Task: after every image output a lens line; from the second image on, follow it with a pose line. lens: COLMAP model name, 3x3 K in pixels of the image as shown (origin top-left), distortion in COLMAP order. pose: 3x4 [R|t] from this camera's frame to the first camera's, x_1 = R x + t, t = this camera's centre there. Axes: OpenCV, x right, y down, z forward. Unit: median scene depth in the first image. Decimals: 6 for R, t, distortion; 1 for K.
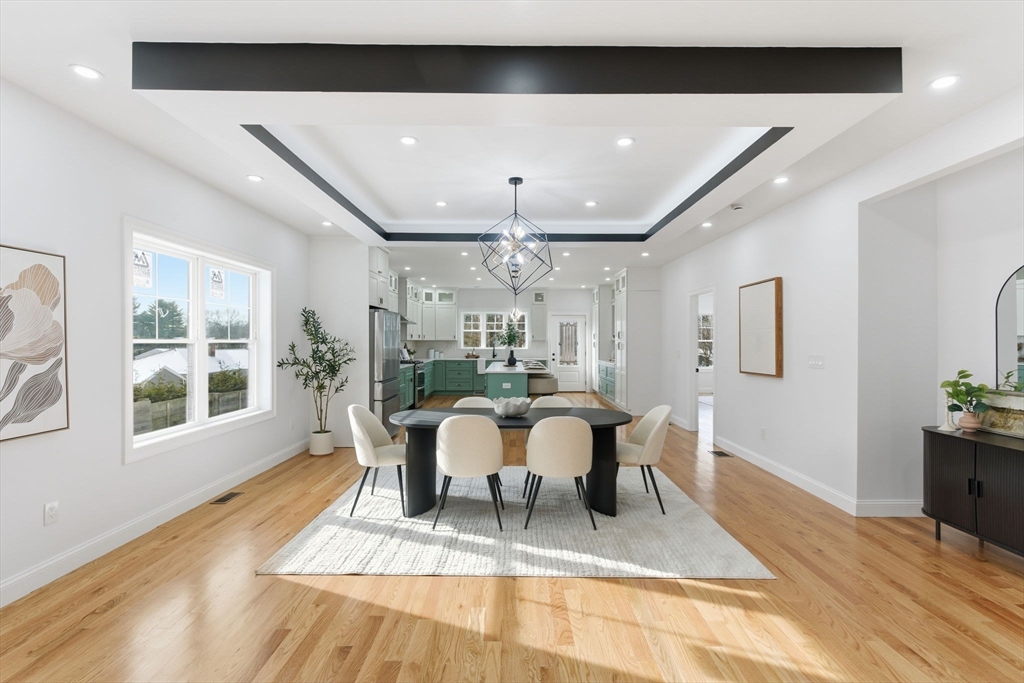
lens RADIAL K [[466.4, 0, 513.5], [0, 466.4, 342.6], [0, 0, 1]] dist [-0.000644, 0.000229]
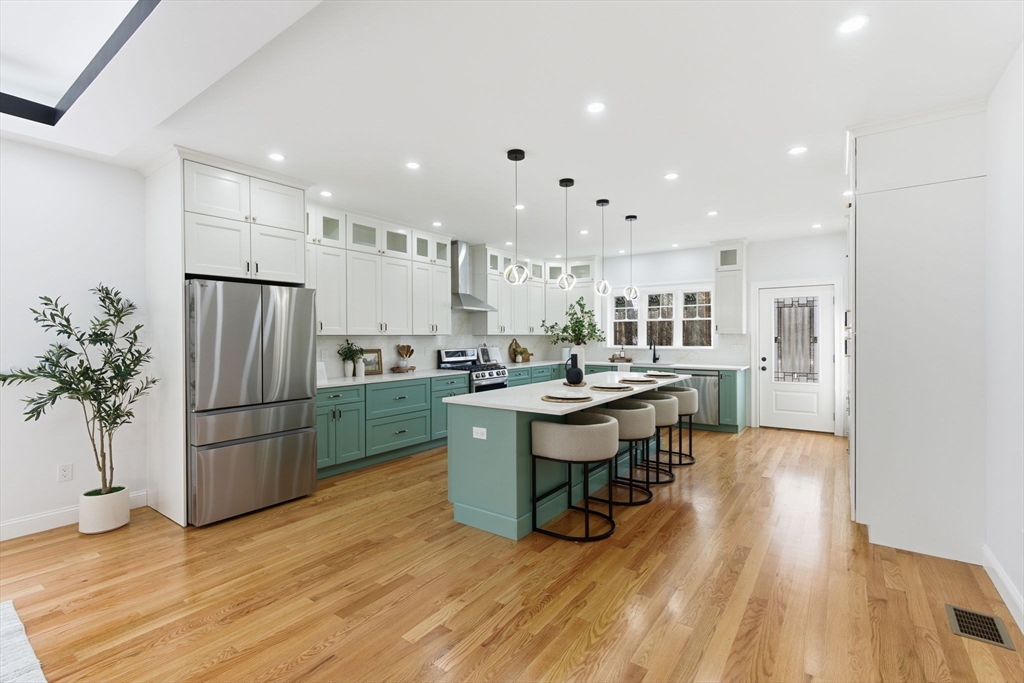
lens RADIAL K [[466.4, 0, 510.2], [0, 466.4, 339.1], [0, 0, 1]] dist [-0.000644, 0.000229]
pose [[0.812944, -0.001121, -0.582341, 0.166130], [0.003298, 0.999991, 0.002678, -0.000736], [0.582332, -0.004098, 0.812940, 0.384341]]
